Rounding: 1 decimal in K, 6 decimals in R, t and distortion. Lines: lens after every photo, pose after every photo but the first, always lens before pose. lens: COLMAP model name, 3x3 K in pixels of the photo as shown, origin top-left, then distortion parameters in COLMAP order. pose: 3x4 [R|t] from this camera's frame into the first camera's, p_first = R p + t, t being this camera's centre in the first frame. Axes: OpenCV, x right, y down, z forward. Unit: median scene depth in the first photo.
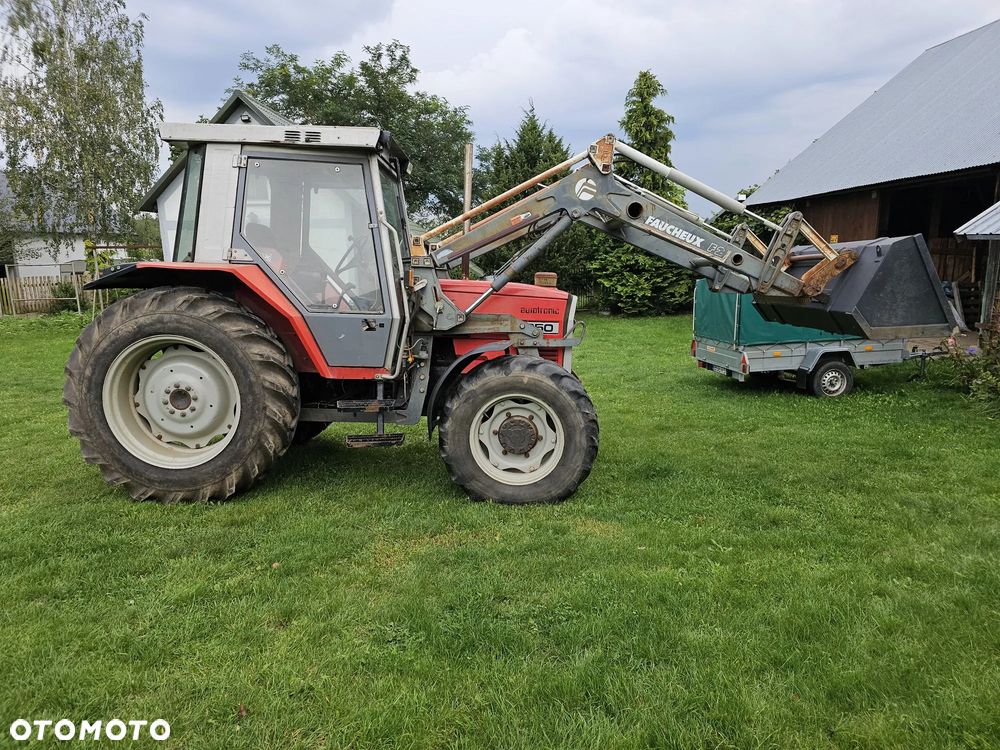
lens RADIAL K [[671.4, 0, 500.4], [0, 671.4, 404.0], [0, 0, 1]] dist [-0.034181, 0.003434]
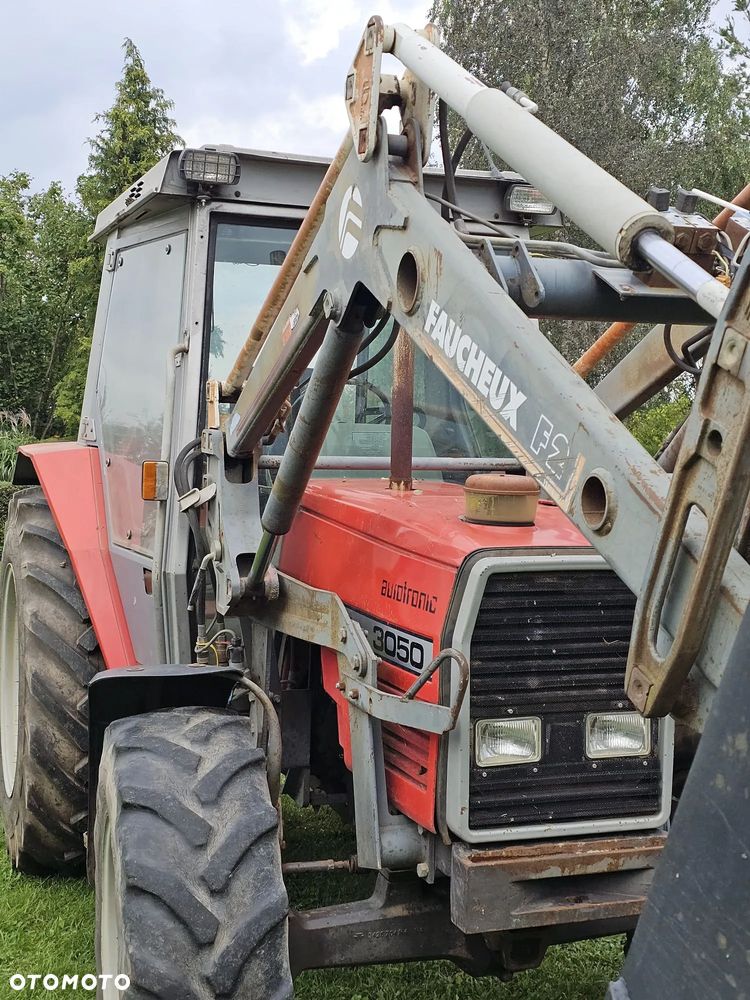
lens RADIAL K [[1315.8, 0, 375.0], [0, 1315.8, 500.0], [0, 0, 1]] dist [0.118597, -0.016280]
pose [[0.323756, 0.036004, -0.945455, 0.675946], [-0.188301, 0.981738, -0.027095, -0.175641], [0.927214, 0.186802, 0.324623, 0.841443]]
